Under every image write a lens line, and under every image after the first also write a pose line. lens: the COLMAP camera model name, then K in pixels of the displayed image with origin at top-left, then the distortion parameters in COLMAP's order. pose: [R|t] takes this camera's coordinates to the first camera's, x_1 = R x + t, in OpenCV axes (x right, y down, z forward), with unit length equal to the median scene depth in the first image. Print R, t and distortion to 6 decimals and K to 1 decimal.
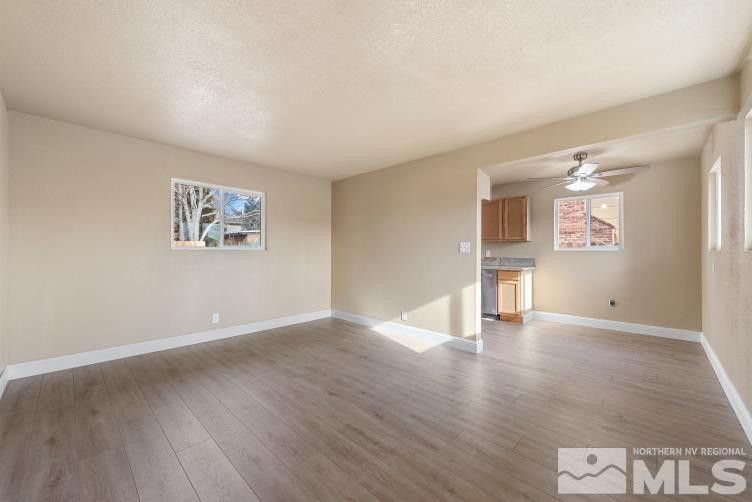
lens RADIAL K [[287.8, 0, 348.2], [0, 287.8, 252.4], [0, 0, 1]] dist [0.002384, -0.000730]
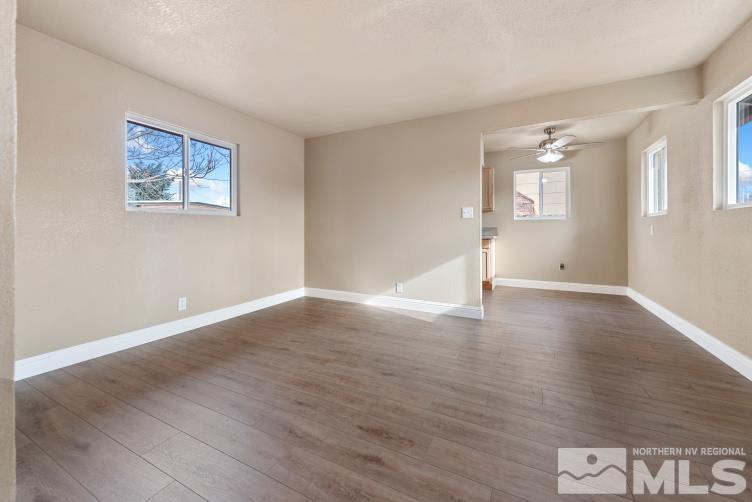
lens RADIAL K [[315.2, 0, 346.0], [0, 315.2, 231.6], [0, 0, 1]] dist [0.001439, -0.000040]
pose [[0.959775, -0.007584, 0.280668, -0.272158], [0.006319, 0.999965, 0.005411, 0.036005], [-0.280699, -0.003419, 0.959790, 0.080393]]
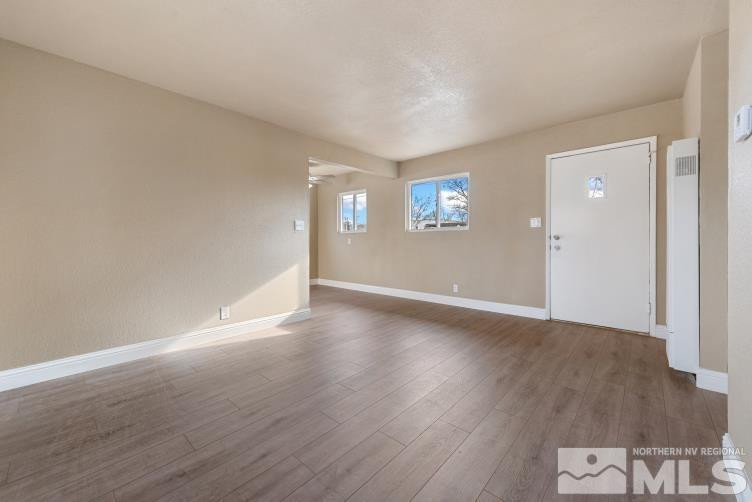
lens RADIAL K [[287.8, 0, 423.4], [0, 287.8, 243.1], [0, 0, 1]] dist [0.002384, -0.000730]
pose [[-0.165971, -0.006999, 0.986106, -0.662437], [0.001070, 0.999973, 0.007278, 0.039302], [-0.986130, 0.002263, -0.165959, 0.662752]]
